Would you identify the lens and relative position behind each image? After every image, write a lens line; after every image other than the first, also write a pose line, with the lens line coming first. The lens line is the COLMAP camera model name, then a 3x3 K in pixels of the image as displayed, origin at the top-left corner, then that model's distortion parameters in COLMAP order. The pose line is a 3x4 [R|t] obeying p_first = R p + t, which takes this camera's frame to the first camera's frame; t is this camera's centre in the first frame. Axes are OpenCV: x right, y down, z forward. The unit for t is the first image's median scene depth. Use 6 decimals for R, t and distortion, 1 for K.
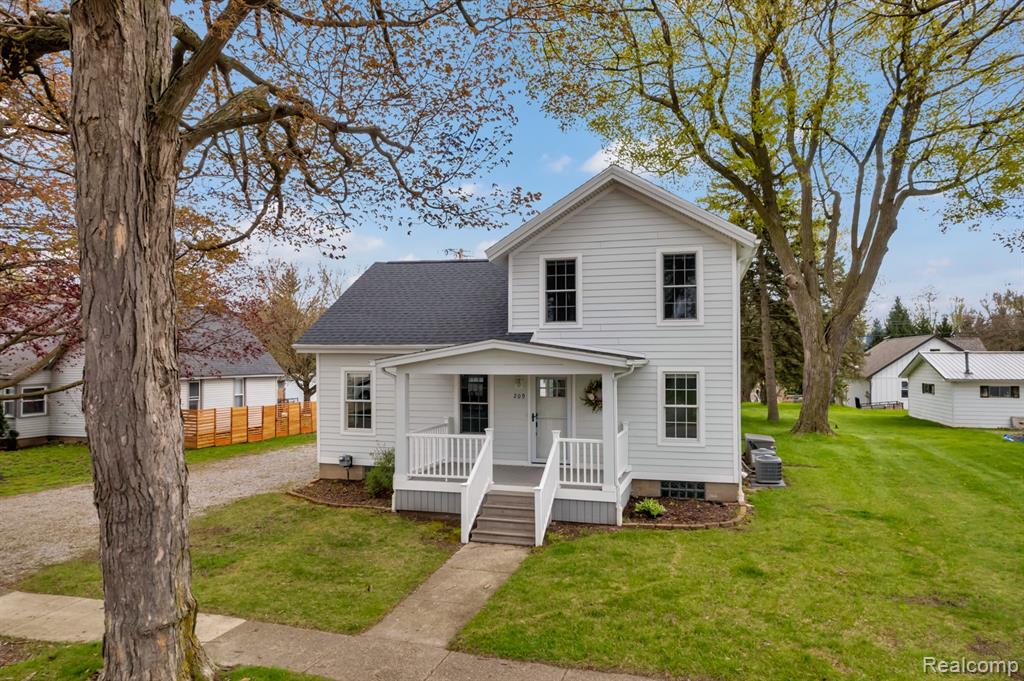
lens RADIAL K [[668.6, 0, 522.5], [0, 668.6, 329.0], [0, 0, 1]] dist [-0.076839, 0.061363]
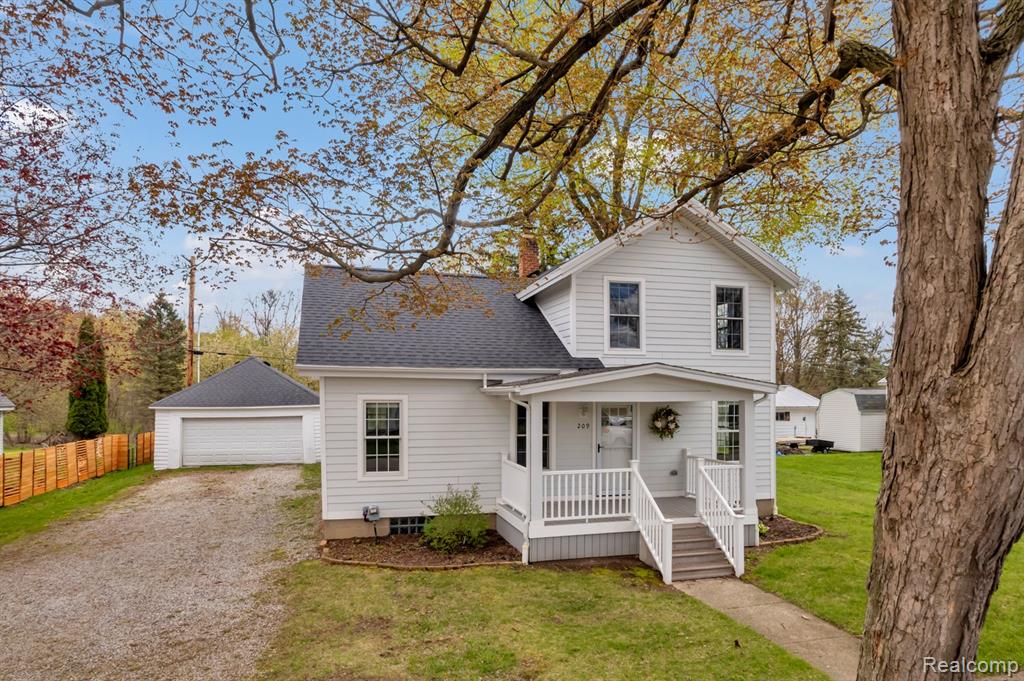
lens RADIAL K [[668.6, 0, 516.2], [0, 668.6, 385.7], [0, 0, 1]] dist [-0.076839, 0.061363]
pose [[0.854151, 0.007612, 0.519970, -0.600151], [-0.026384, 0.999239, 0.028714, 0.021460], [-0.519356, -0.038245, 0.853702, 0.269773]]
